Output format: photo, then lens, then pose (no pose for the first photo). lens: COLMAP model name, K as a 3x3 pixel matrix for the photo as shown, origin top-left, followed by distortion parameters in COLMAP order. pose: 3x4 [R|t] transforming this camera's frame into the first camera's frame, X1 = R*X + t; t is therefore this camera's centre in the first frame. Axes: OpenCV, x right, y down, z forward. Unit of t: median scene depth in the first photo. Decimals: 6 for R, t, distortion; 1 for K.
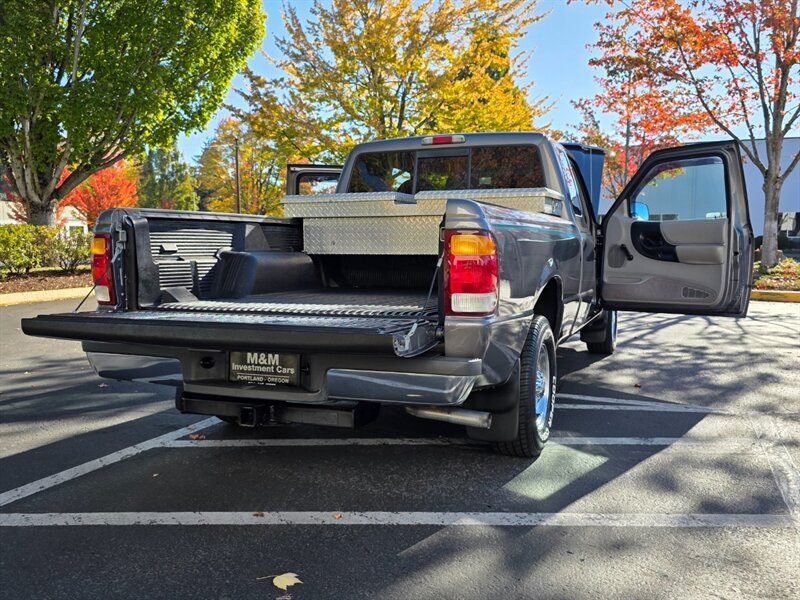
lens RADIAL K [[723.2, 0, 402.8], [0, 723.2, 311.3], [0, 0, 1]] dist [0.116950, -0.248820]
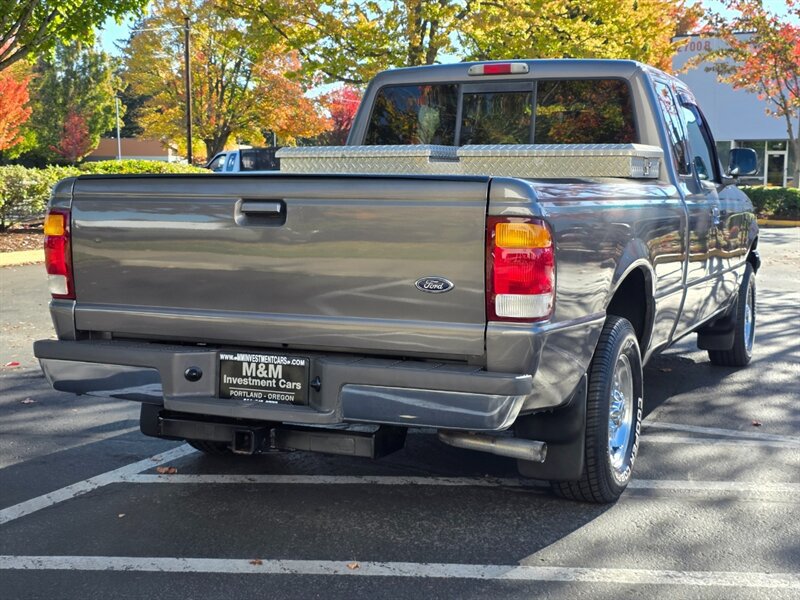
lens RADIAL K [[1167.3, 0, 400.0], [0, 1167.3, 300.0], [0, 0, 1]] dist [0.244729, -0.950419]
pose [[0.999168, 0.011759, -0.039058, 0.008197], [-0.011398, 0.999891, 0.009436, -0.021599], [0.039165, -0.008983, 0.999192, -0.238256]]
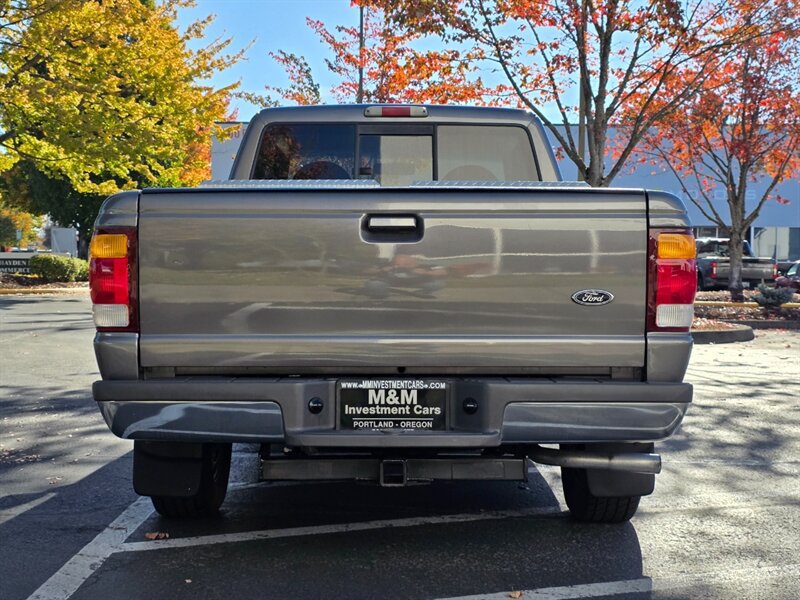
lens RADIAL K [[1167.3, 0, 400.0], [0, 1167.3, 300.0], [0, 0, 1]] dist [0.244729, -0.950419]
pose [[0.927155, -0.003369, 0.374663, -0.520372], [0.027925, 0.997800, -0.060132, 0.031306], [-0.373636, 0.066214, 0.925209, -0.103644]]
